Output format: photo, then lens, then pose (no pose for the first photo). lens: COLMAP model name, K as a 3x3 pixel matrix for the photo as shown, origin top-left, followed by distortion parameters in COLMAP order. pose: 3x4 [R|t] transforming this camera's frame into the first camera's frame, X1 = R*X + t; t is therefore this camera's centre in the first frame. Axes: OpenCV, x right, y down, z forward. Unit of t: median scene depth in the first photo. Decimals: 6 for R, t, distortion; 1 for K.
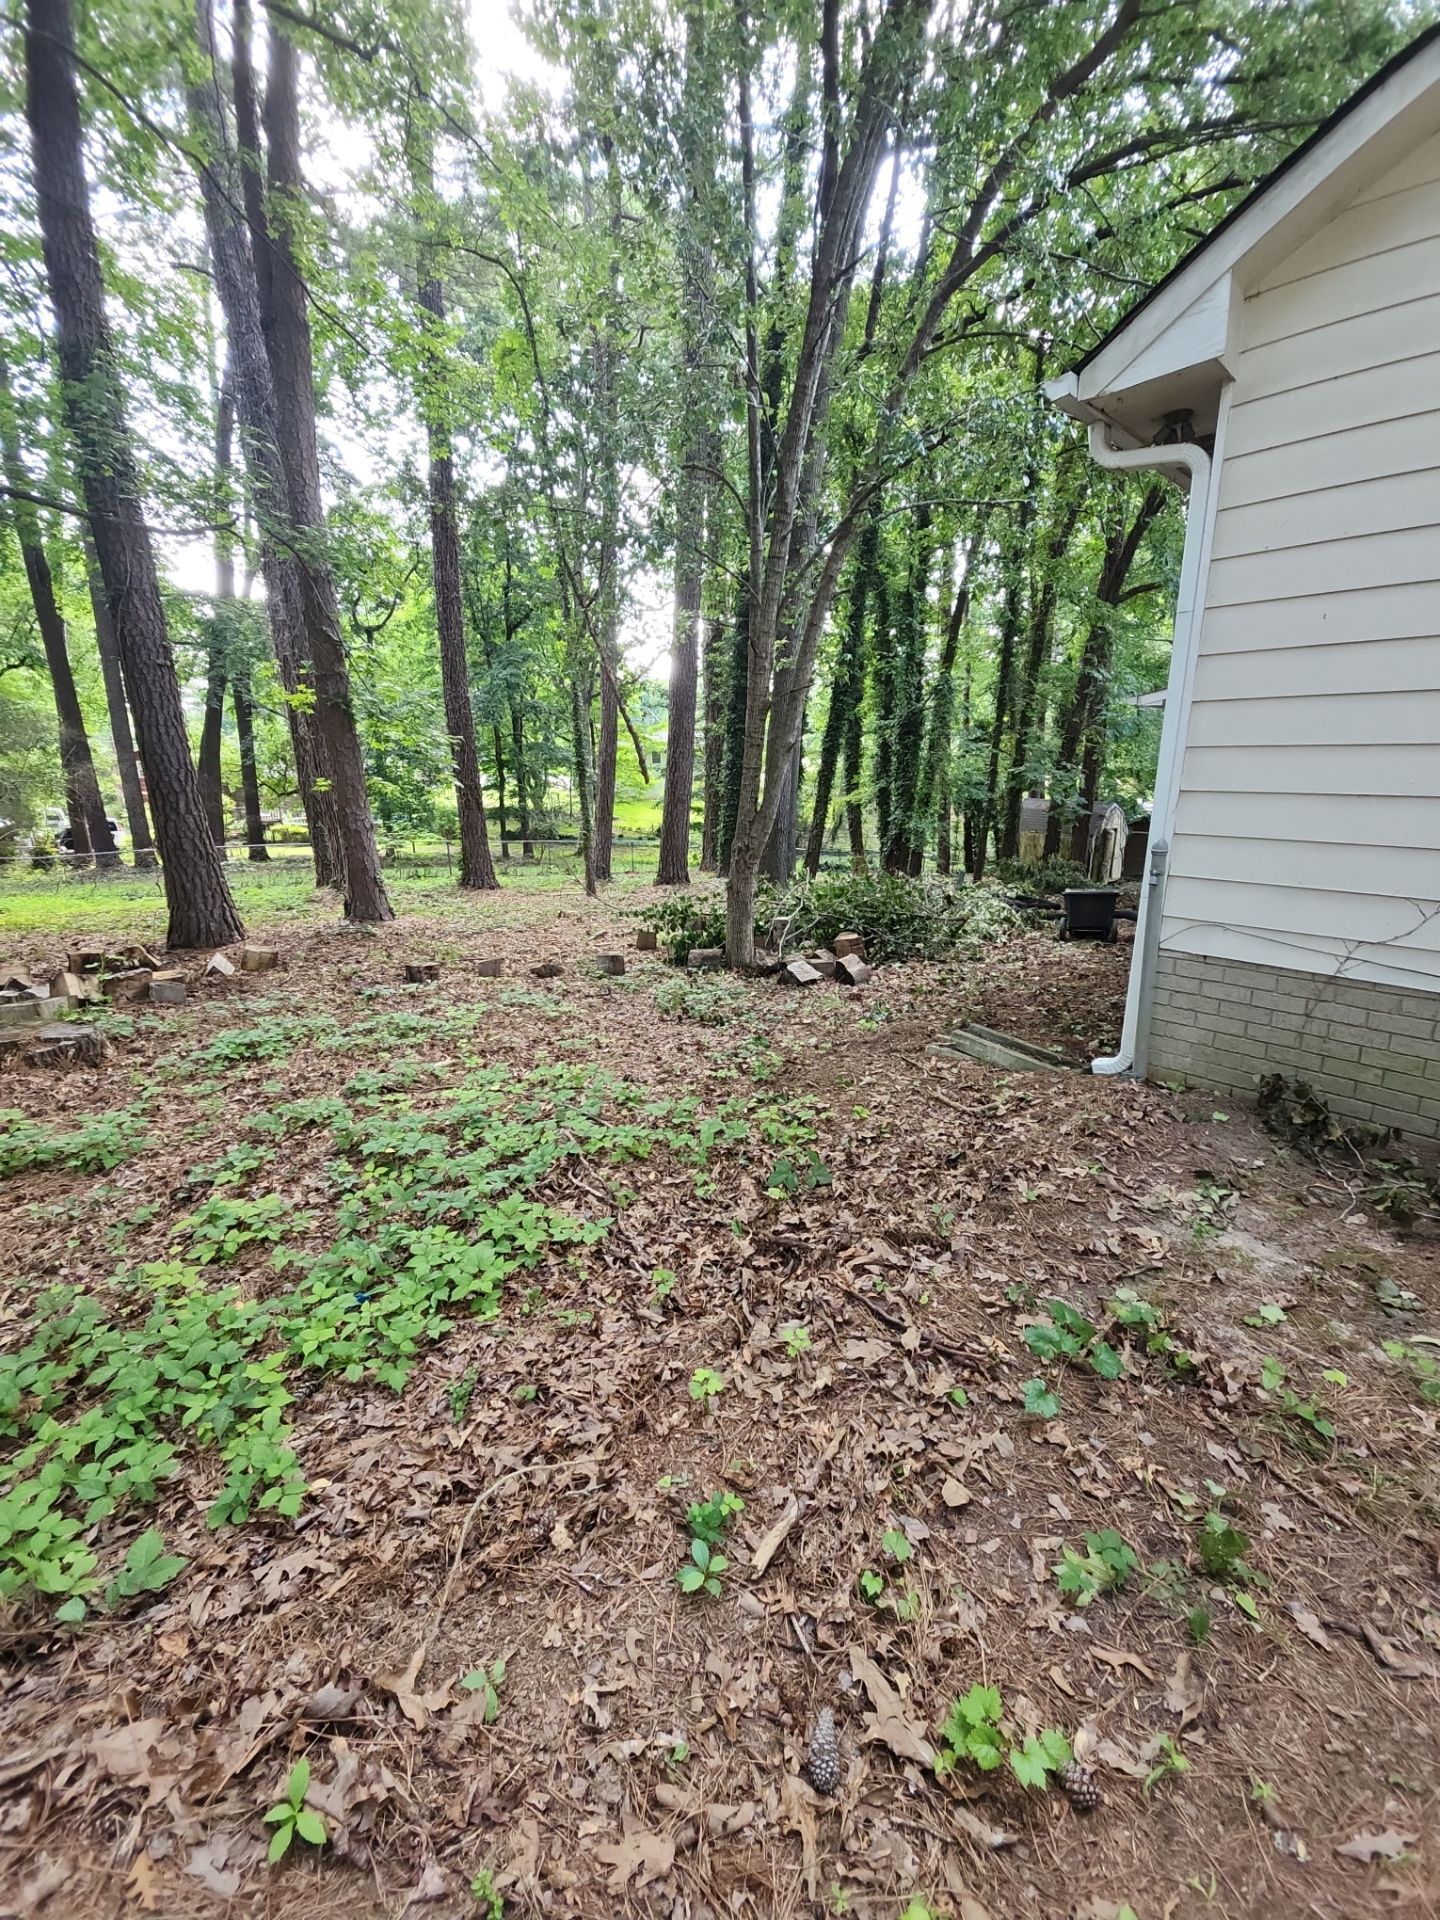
lens RADIAL K [[754.2, 0, 724.6], [0, 754.2, 955.6], [0, 0, 1]] dist [-0.004871, -0.008385]
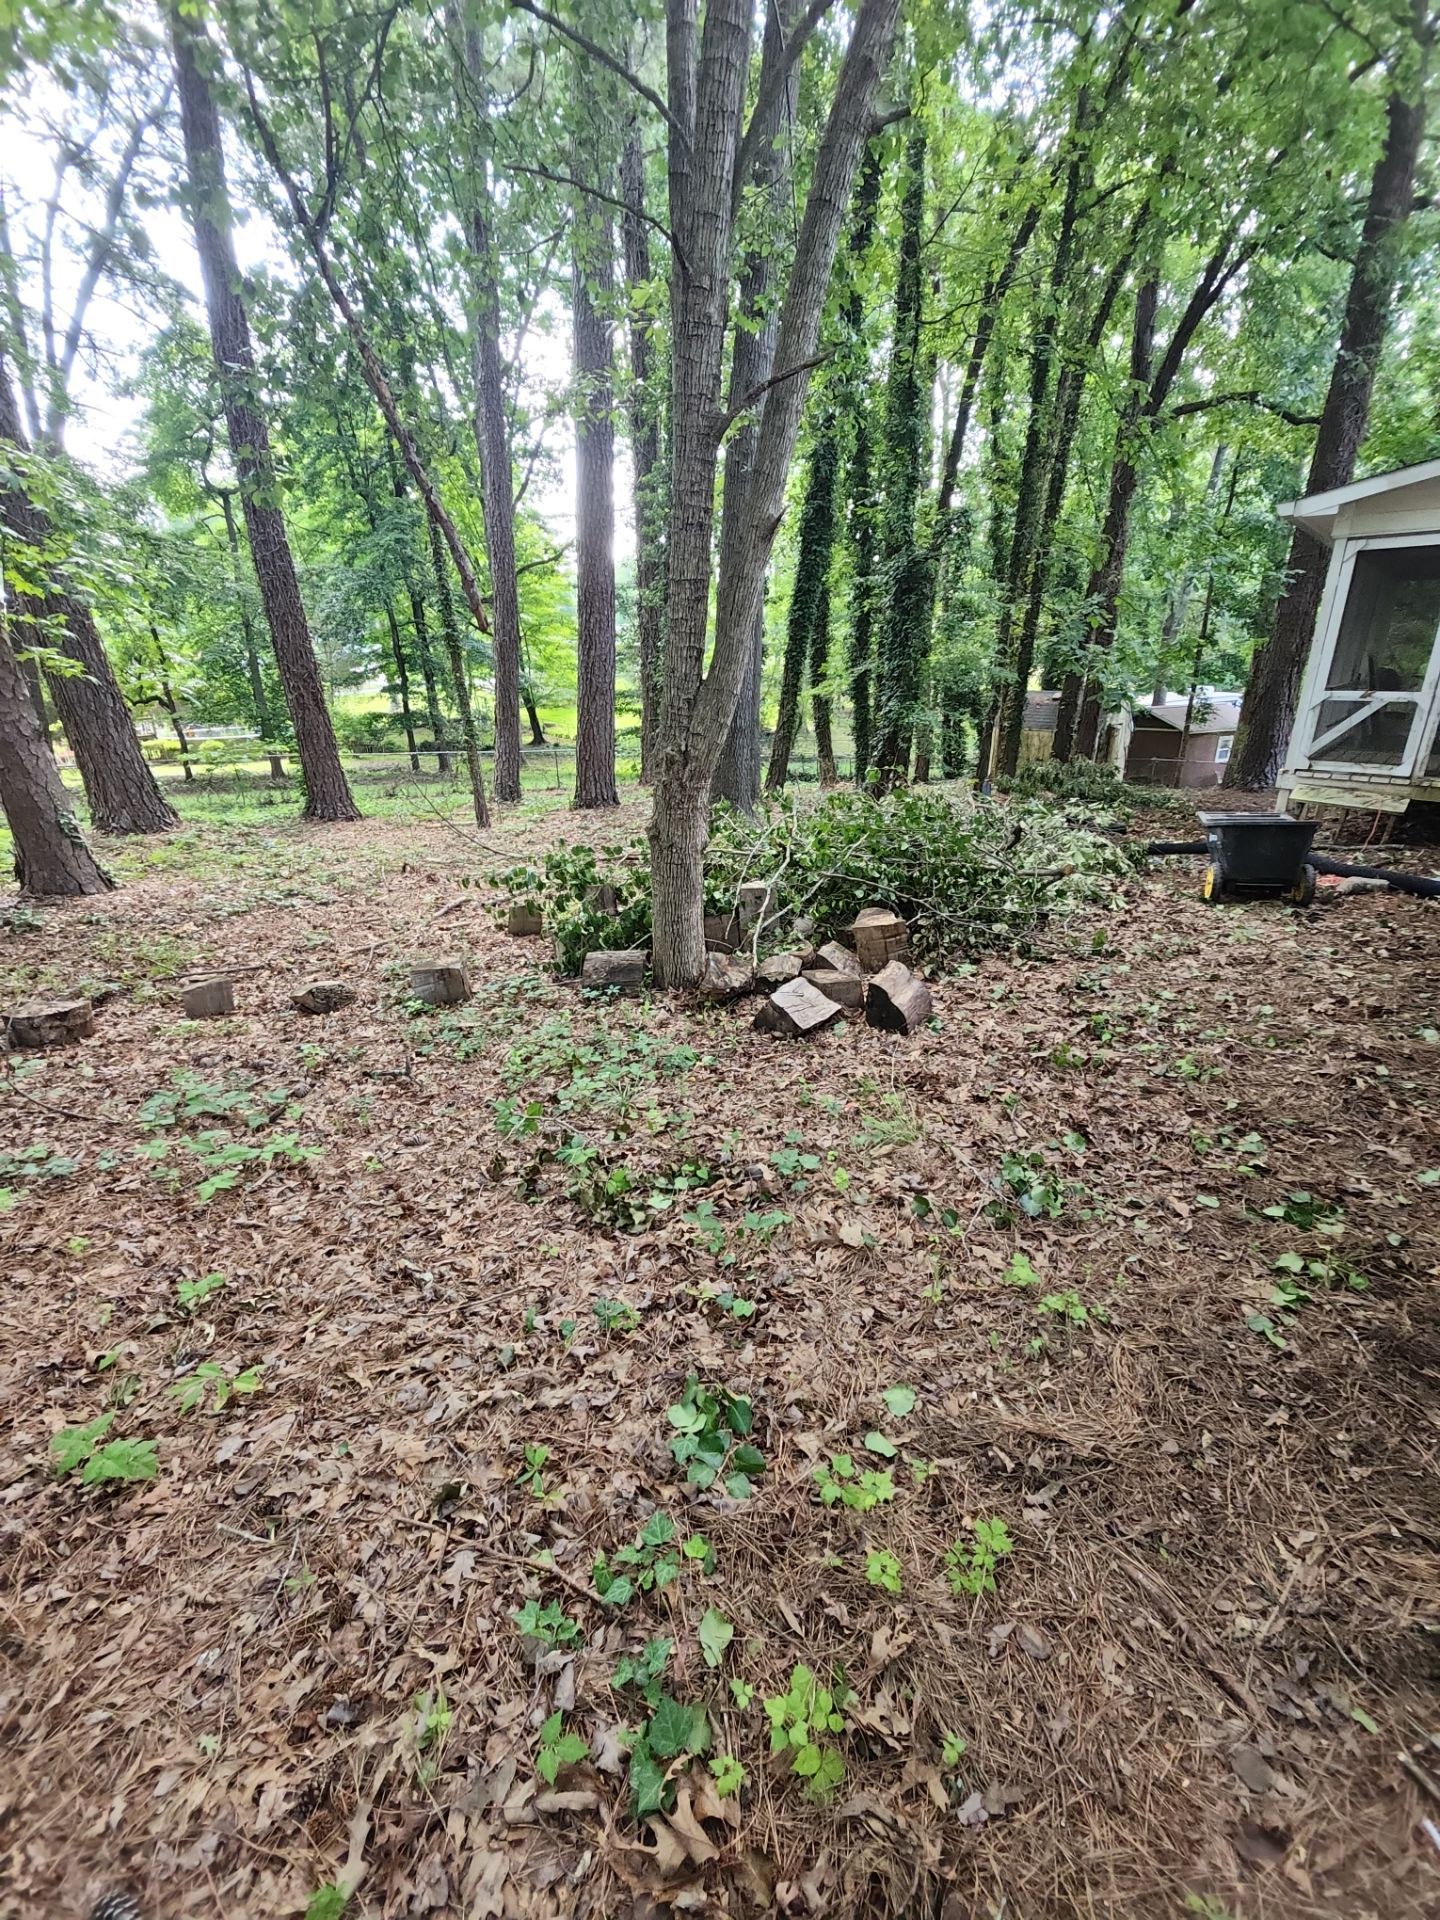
lens RADIAL K [[754.2, 0, 721.5], [0, 754.2, 950.5], [0, 0, 1]] dist [-0.004871, -0.008385]
pose [[0.998084, -0.034851, 0.051115, 0.031445], [0.028917, 0.993224, 0.112557, -0.093456], [-0.054692, -0.110864, 0.992330, 0.646649]]
